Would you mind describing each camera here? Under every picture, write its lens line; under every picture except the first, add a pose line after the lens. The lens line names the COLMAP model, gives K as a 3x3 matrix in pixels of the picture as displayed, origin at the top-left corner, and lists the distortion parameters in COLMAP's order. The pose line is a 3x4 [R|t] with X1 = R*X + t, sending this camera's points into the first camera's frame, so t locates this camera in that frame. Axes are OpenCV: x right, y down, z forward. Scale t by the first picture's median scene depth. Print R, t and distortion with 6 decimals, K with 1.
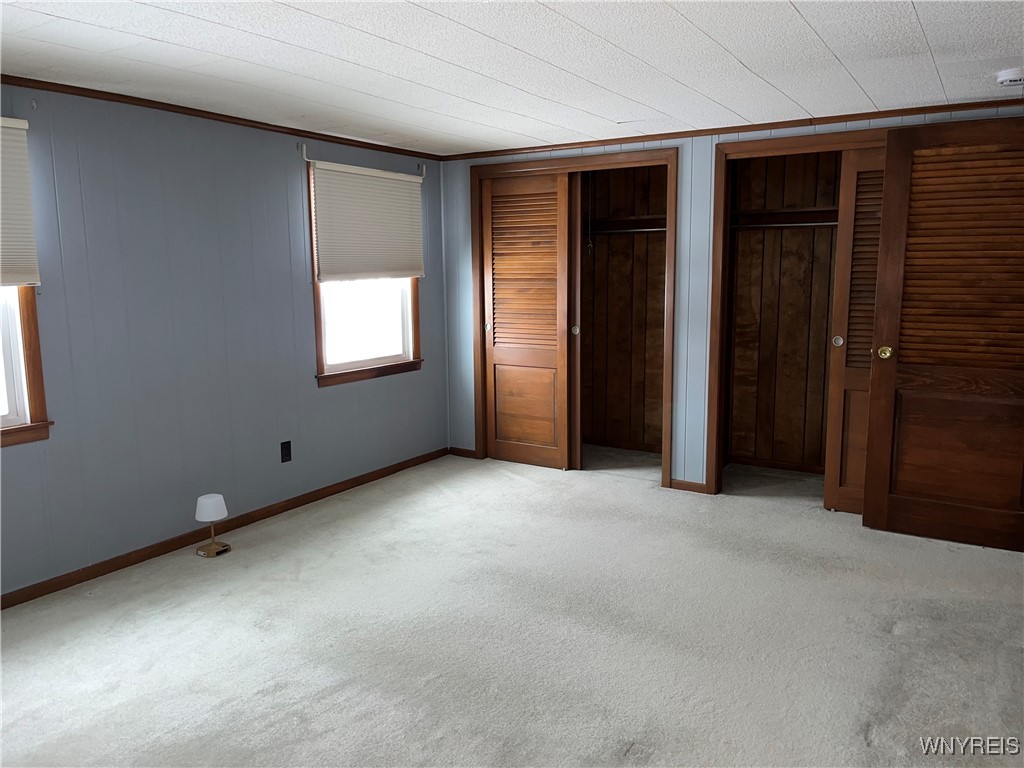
lens RADIAL K [[773.7, 0, 512.0], [0, 773.7, 384.0], [0, 0, 1]] dist [0.035320, -0.002361]
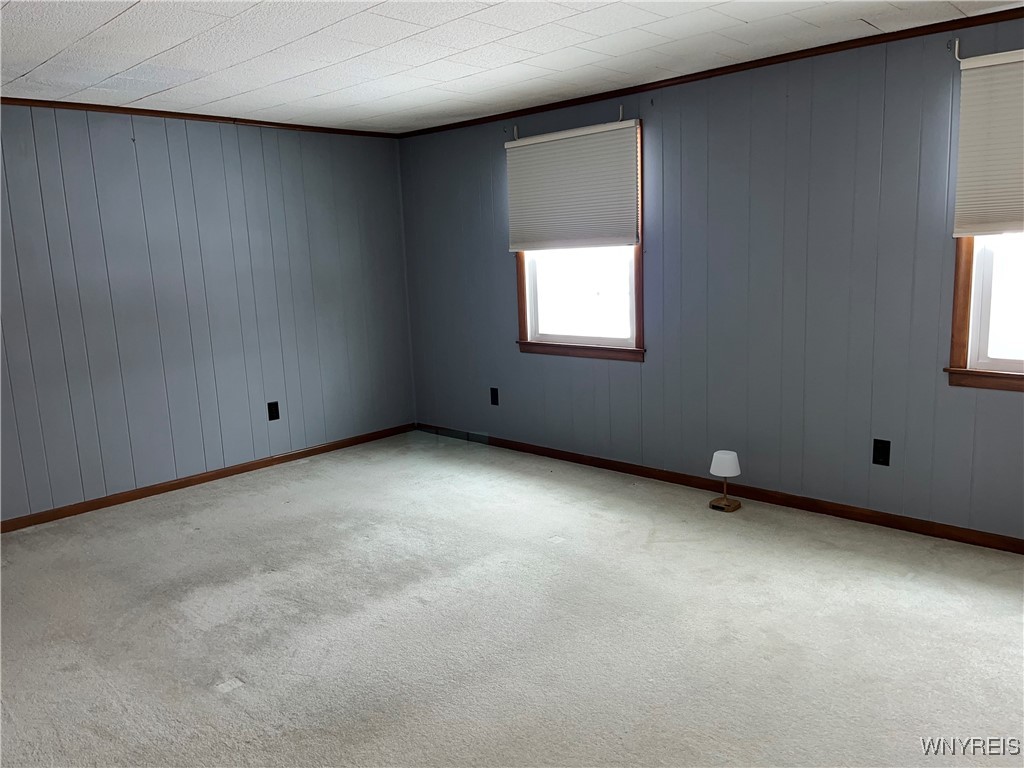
lens RADIAL K [[773.7, 0, 512.0], [0, 773.7, 384.0], [0, 0, 1]] dist [0.035320, -0.002361]
pose [[-0.218572, 0.187960, -0.957548, 0.640833], [-0.090818, 0.973097, 0.211742, -0.136978], [0.971585, 0.133244, -0.195622, 0.910126]]
